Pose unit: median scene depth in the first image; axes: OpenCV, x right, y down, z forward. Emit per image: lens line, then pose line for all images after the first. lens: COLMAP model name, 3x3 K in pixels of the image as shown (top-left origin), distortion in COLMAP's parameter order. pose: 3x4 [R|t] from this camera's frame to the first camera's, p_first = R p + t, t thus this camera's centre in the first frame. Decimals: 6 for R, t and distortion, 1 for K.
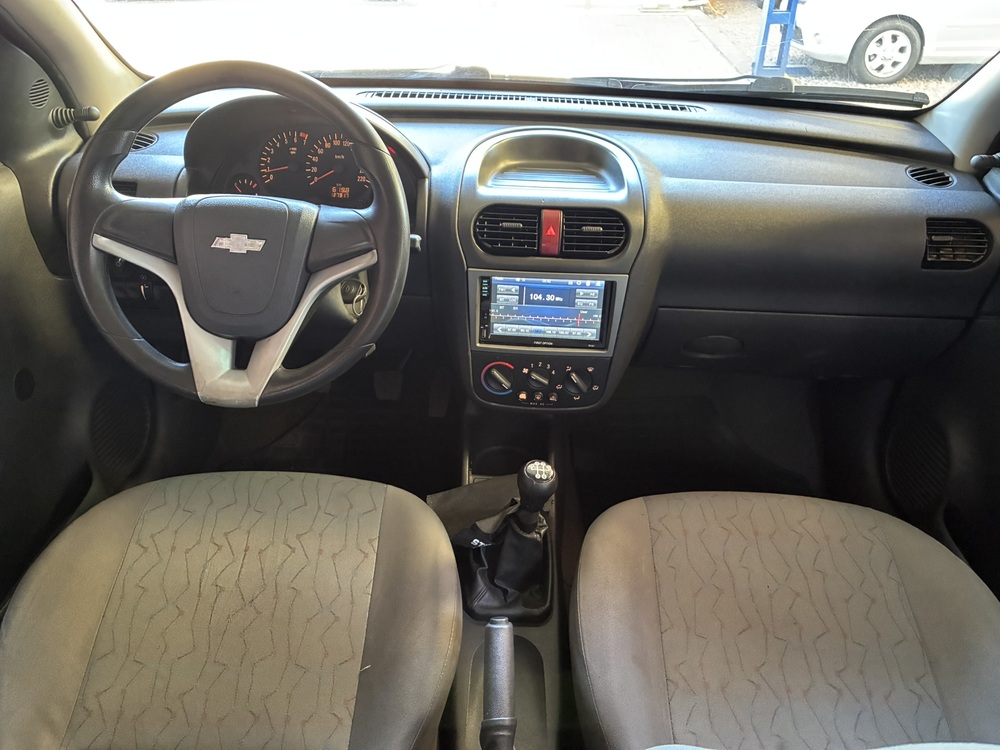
lens RADIAL K [[751.7, 0, 500.0], [0, 751.7, 365.5], [0, 0, 1]] dist [0.104387, -0.144765]
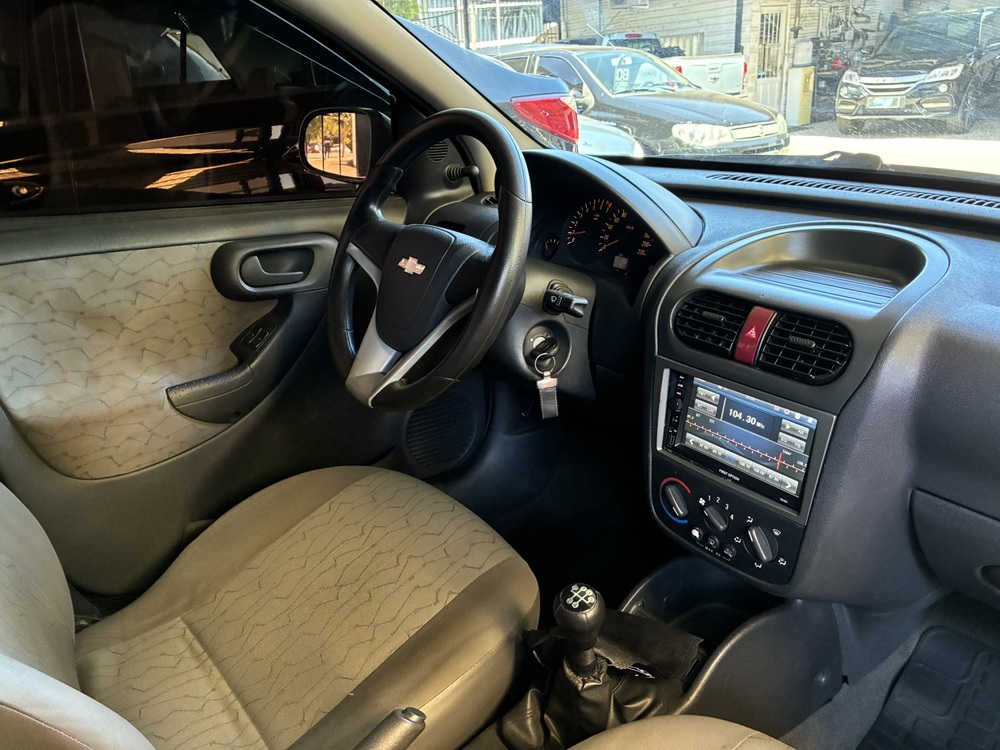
lens RADIAL K [[759.4, 0, 497.3], [0, 759.4, 364.4], [0, 0, 1]] dist [0.065933, -0.079138]
pose [[0.643180, 0.237287, -0.728021, 0.452176], [-0.351408, 0.936207, -0.005315, -0.048439], [0.680317, 0.259251, 0.685535, 0.276289]]
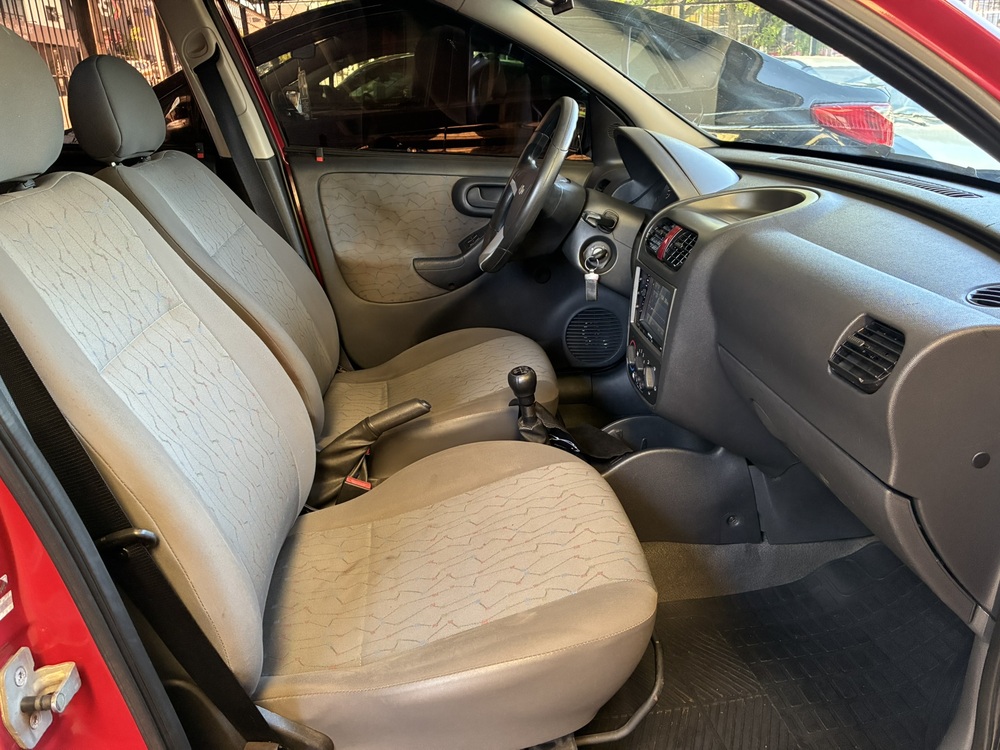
lens RADIAL K [[759.4, 0, 497.3], [0, 759.4, 364.4], [0, 0, 1]] dist [0.065933, -0.079138]
pose [[0.138819, 0.315230, -0.938807, 1.183182], [-0.496567, 0.842357, 0.209418, -0.124853], [0.856826, 0.437110, 0.273468, 0.485452]]
